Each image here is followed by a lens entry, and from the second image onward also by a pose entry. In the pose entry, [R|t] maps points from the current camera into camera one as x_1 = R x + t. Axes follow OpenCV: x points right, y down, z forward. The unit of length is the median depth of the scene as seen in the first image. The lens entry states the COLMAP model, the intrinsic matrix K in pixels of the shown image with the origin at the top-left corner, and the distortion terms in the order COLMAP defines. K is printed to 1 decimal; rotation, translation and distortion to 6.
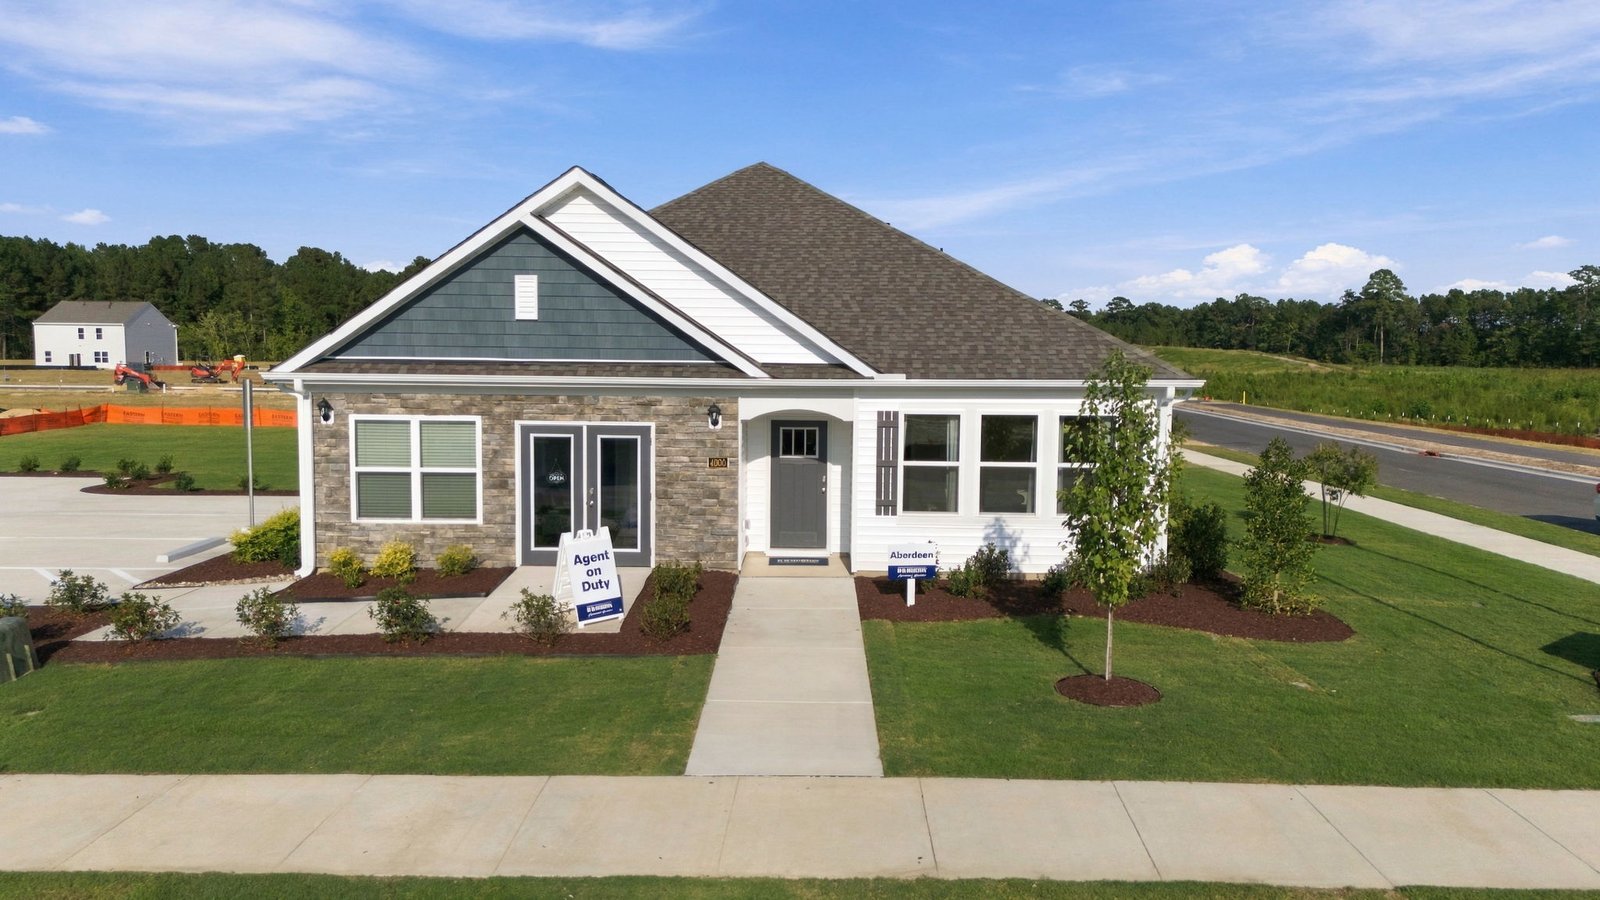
lens RADIAL K [[1167.7, 0, 800.0], [0, 1167.7, 450.0], [0, 0, 1]] dist [0.094195, -0.104192]
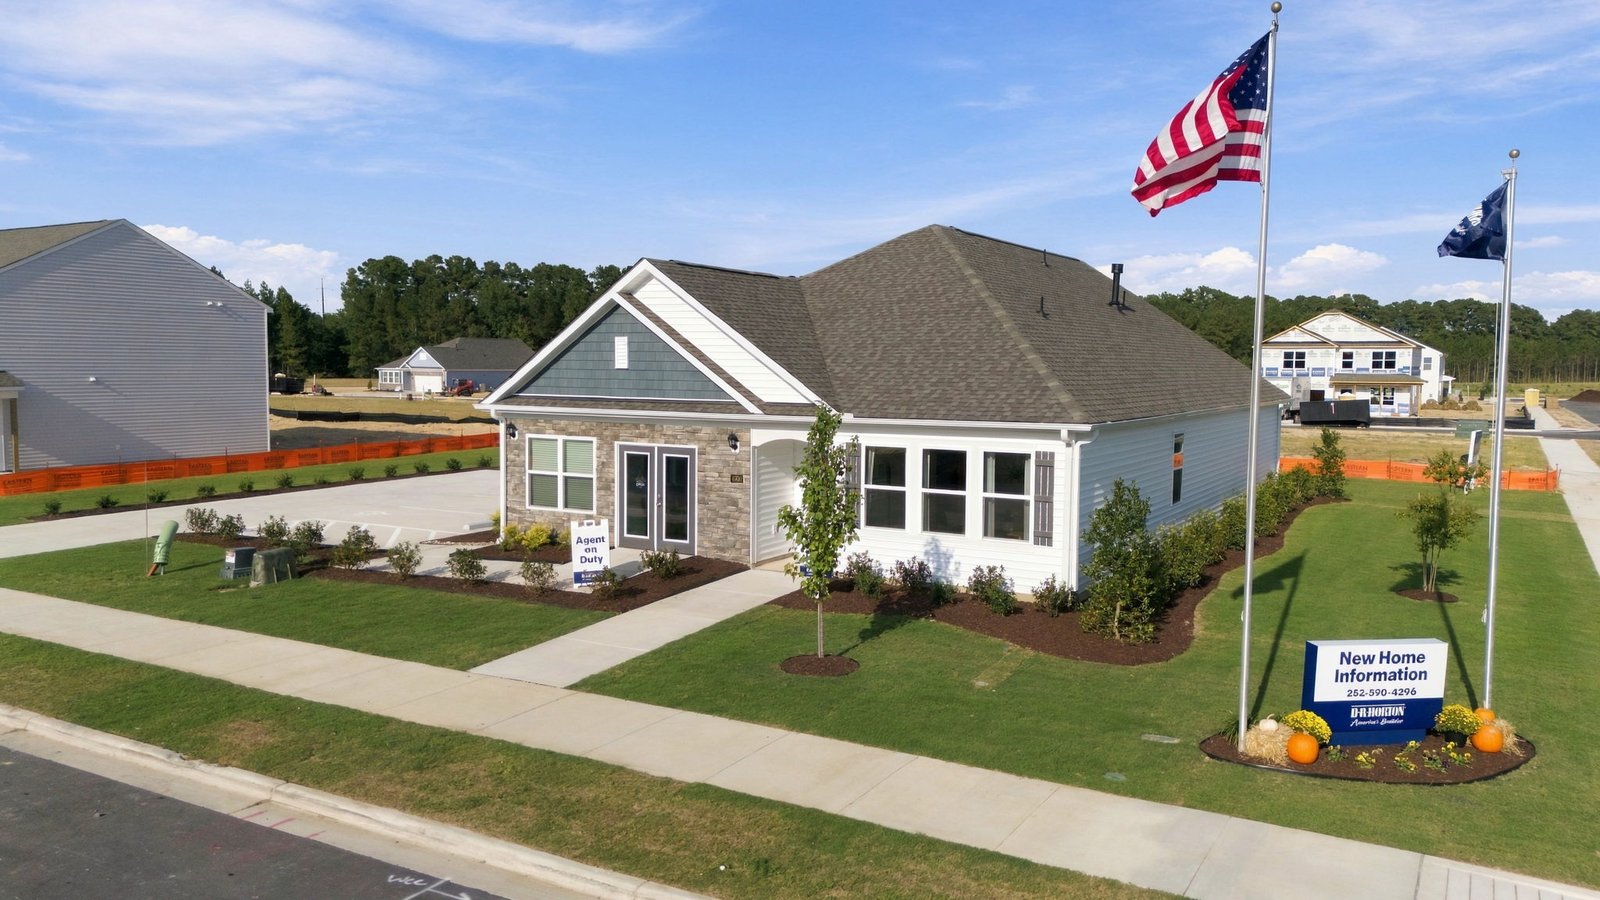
lens RADIAL K [[1167.7, 0, 800.0], [0, 1167.7, 450.0], [0, 0, 1]] dist [0.094195, -0.104192]
pose [[0.868762, 0.034449, -0.494031, 0.628496], [-0.043127, 0.999051, -0.006174, -0.015769], [0.493349, 0.026670, 0.869422, -0.090673]]
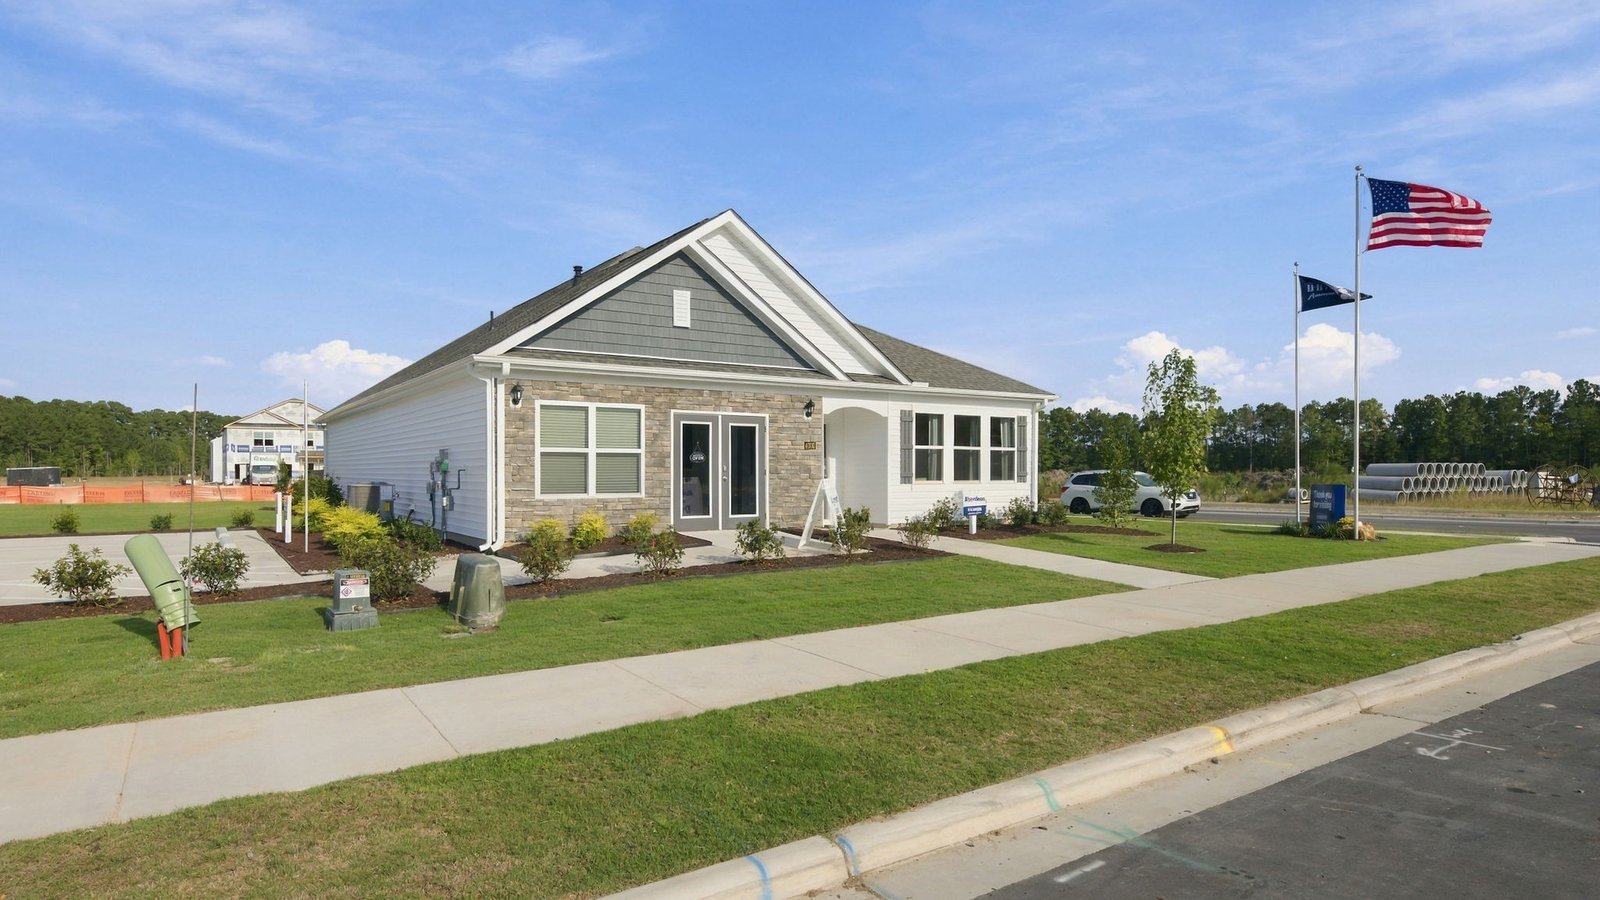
lens RADIAL K [[902.2, 0, 800.0], [0, 902.2, 450.0], [0, 0, 1]] dist [-0.003310, -0.000590]
pose [[0.817352, 0.004036, 0.576124, -0.665873], [0.057201, 0.994466, -0.088119, 0.104952], [-0.573291, 0.104979, 0.812598, 0.181210]]
